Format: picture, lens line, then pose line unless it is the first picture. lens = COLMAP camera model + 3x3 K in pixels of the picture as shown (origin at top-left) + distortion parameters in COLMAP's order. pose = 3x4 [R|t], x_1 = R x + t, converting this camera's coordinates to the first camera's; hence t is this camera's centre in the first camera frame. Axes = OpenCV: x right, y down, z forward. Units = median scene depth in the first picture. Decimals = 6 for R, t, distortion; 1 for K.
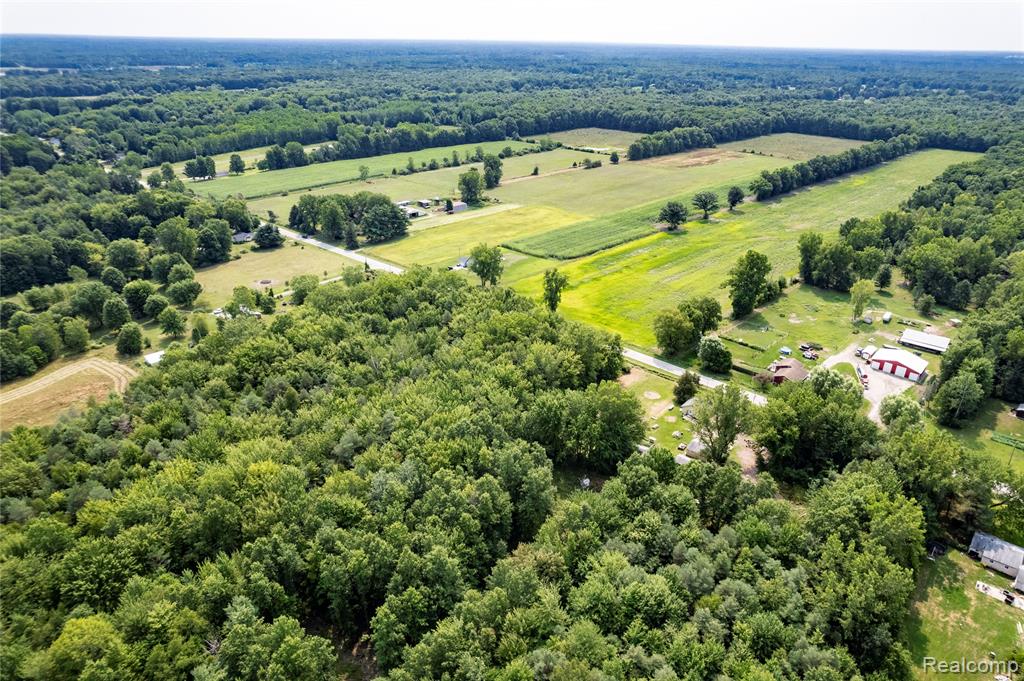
lens RADIAL K [[663.6, 0, 512.0], [0, 663.6, 340.5], [0, 0, 1]] dist [-0.071498, 0.060004]
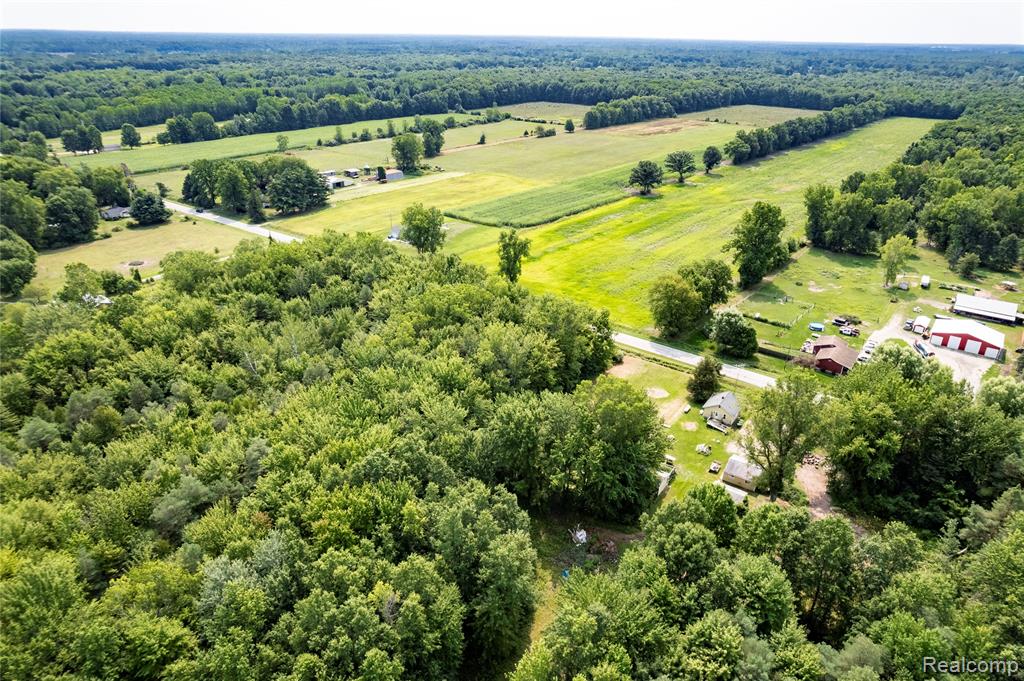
lens RADIAL K [[663.6, 0, 512.0], [0, 663.6, 340.5], [0, 0, 1]] dist [-0.071498, 0.060004]
pose [[0.996789, -0.037112, 0.070947, 0.006008], [0.036641, 0.999297, 0.007934, 0.013296], [-0.071192, -0.005309, 0.997449, 0.264325]]
